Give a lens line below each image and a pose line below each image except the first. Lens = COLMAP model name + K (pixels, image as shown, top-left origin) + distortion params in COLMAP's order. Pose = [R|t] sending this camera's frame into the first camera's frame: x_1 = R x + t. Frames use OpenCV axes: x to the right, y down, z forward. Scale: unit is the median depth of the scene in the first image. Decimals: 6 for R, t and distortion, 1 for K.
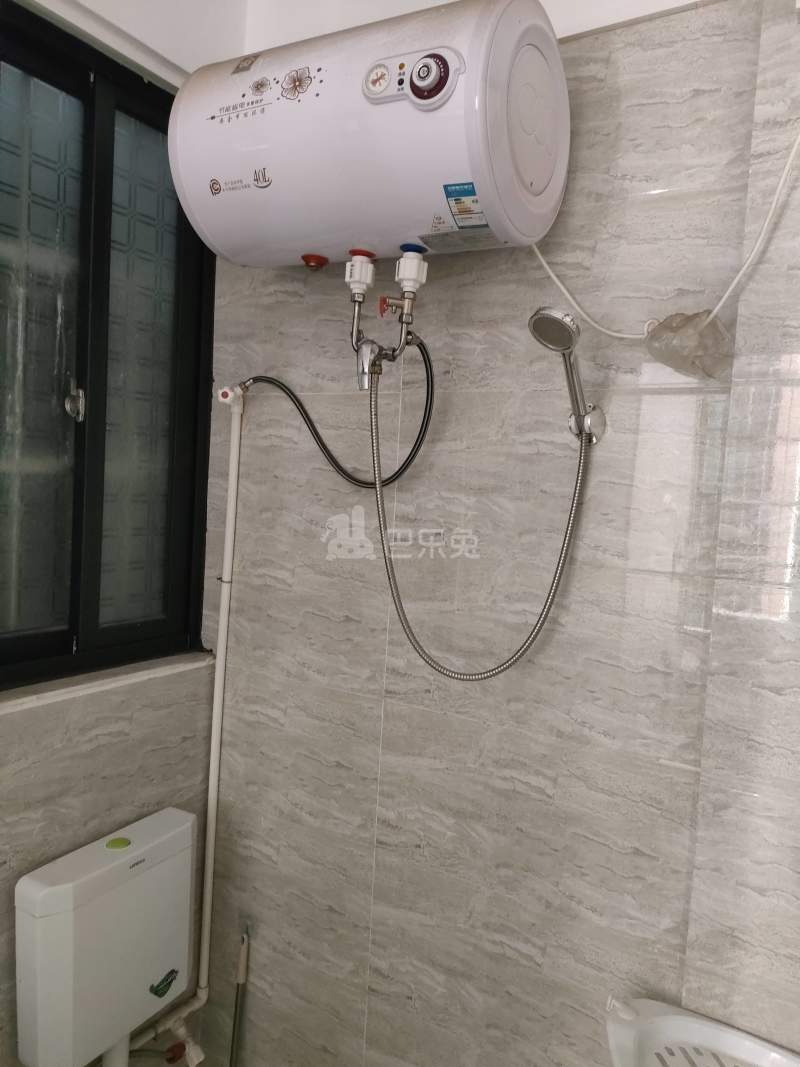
lens RADIAL K [[784.6, 0, 397.8], [0, 784.6, 527.8], [0, 0, 1]] dist [0.037124, -0.047415]
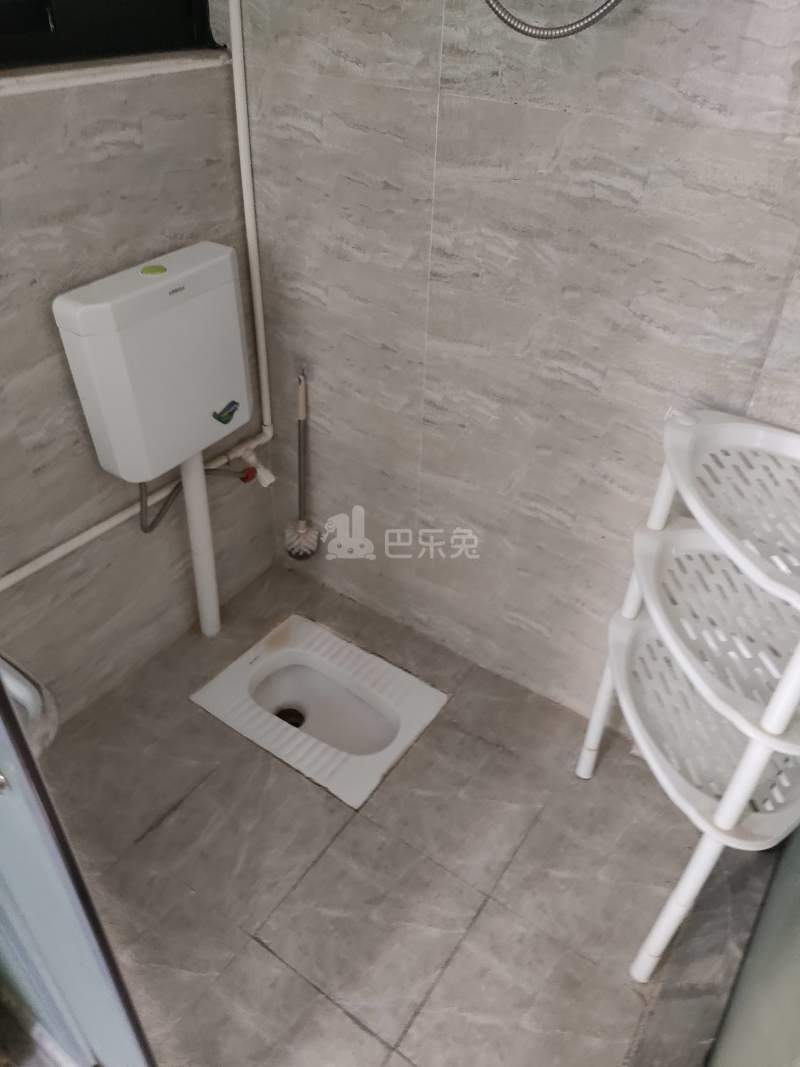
lens RADIAL K [[784.6, 0, 392.7], [0, 784.6, 537.0], [0, 0, 1]] dist [0.037124, -0.047415]
pose [[0.997268, 0.015093, -0.072309, -0.000123], [0.028913, 0.821042, 0.570135, 0.132088], [0.067974, -0.570668, 0.818363, 0.075299]]
